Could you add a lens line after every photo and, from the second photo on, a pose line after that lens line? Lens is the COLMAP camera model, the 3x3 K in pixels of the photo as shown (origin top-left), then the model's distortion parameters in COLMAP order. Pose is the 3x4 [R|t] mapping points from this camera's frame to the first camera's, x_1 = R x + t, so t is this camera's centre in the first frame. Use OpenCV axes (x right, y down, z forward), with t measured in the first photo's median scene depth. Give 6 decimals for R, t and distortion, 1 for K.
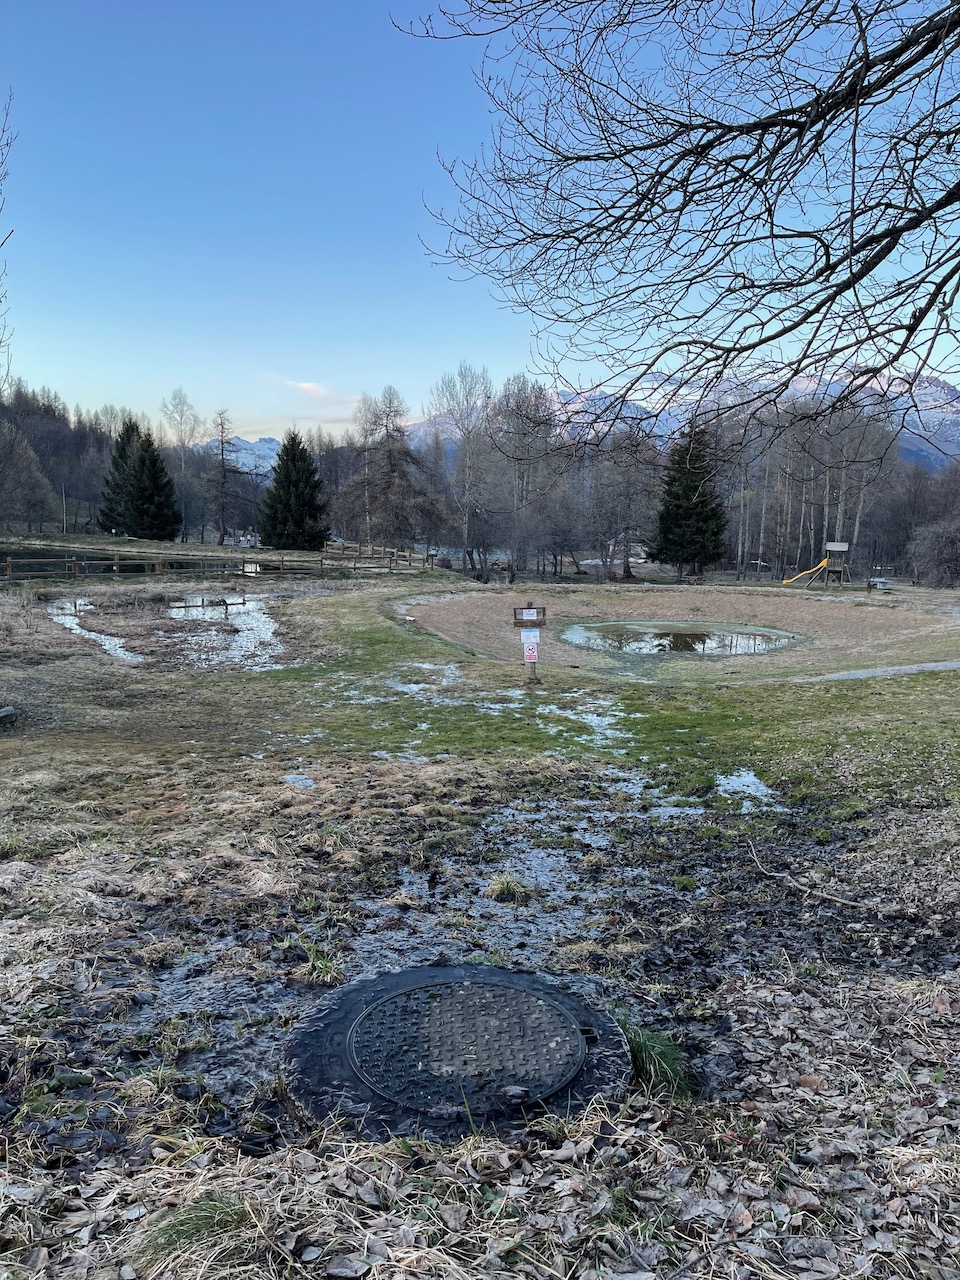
lens RADIAL K [[948.7, 0, 480.0], [0, 948.7, 640.0], [0, 0, 1]] dist [0.089246, -0.122790]
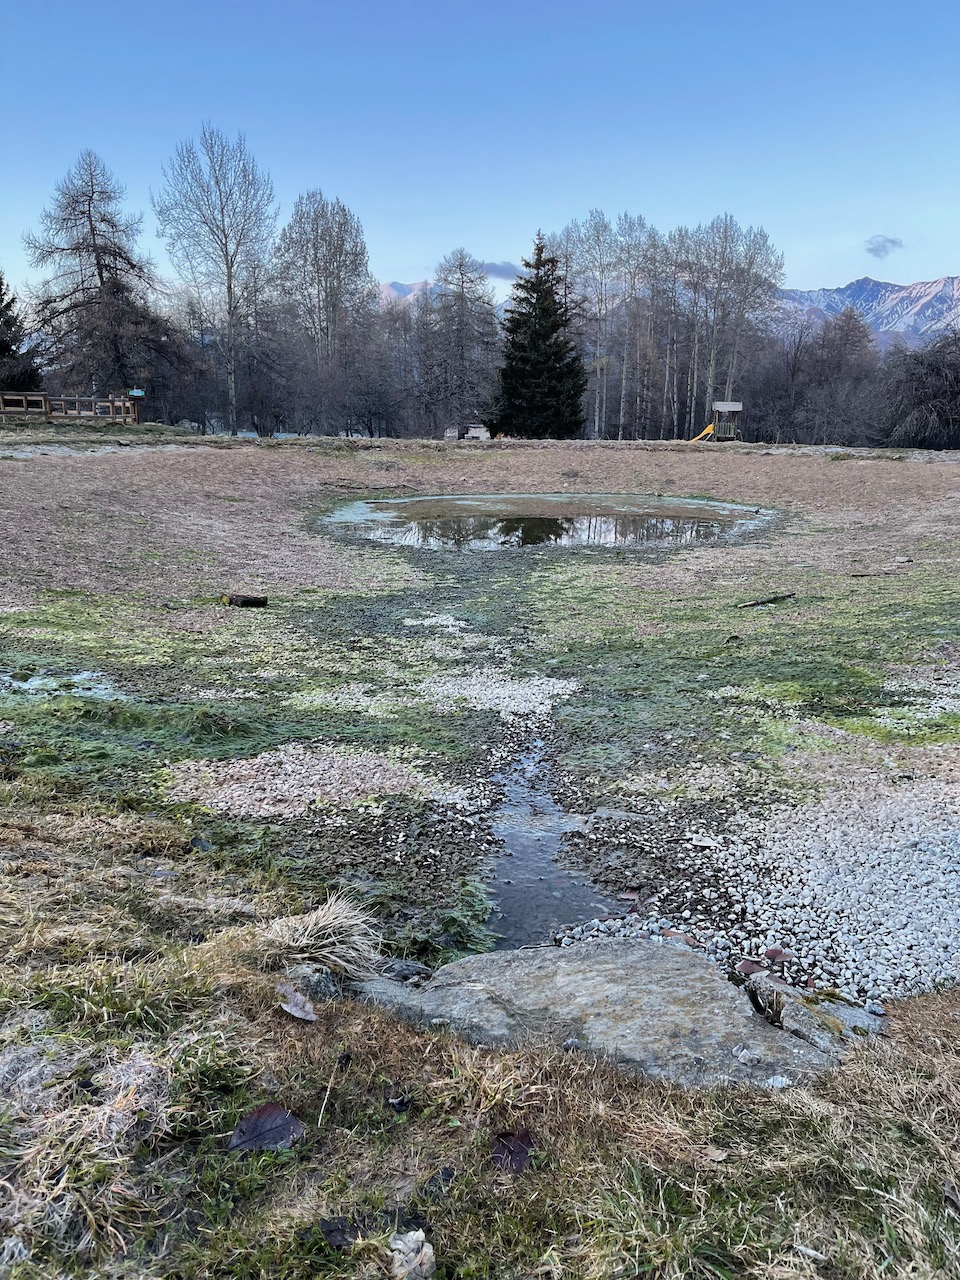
lens RADIAL K [[948.7, 0, 480.0], [0, 948.7, 640.0], [0, 0, 1]] dist [0.089246, -0.122790]
pose [[0.986088, -0.045880, 0.159767, 0.042528], [0.029598, 0.994257, 0.102841, 0.004558], [-0.163567, -0.096681, 0.981783, 0.250940]]
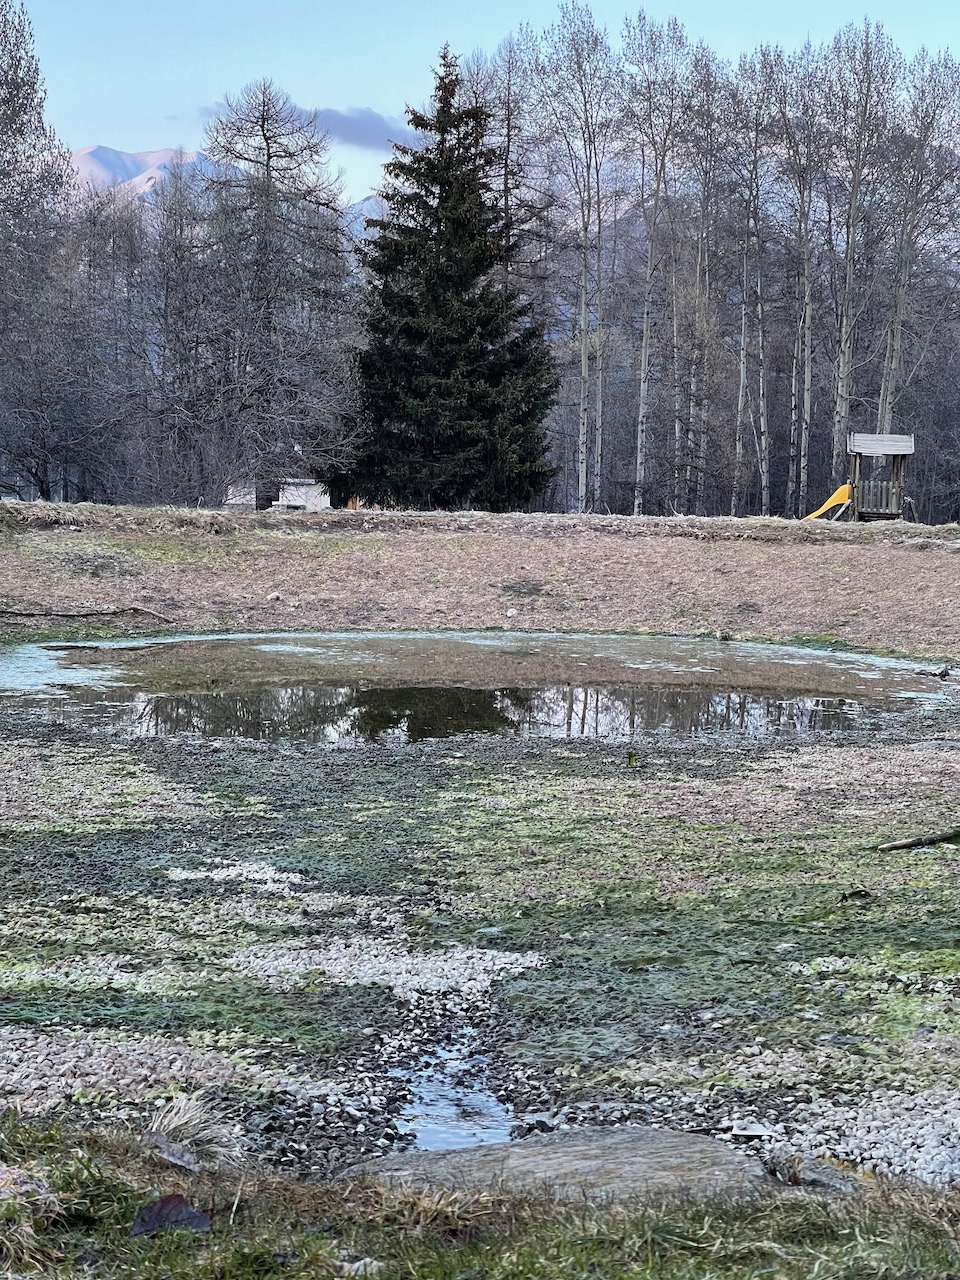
lens RADIAL K [[2328.5, 0, 478.2], [0, 2328.5, 625.2], [0, 0, 1]] dist [0.225997, 0.001120]
pose [[0.971155, -0.013183, 0.238086, 0.038598], [0.027075, 0.998110, -0.055171, 0.007095], [-0.236908, 0.060025, 0.969676, 0.236356]]
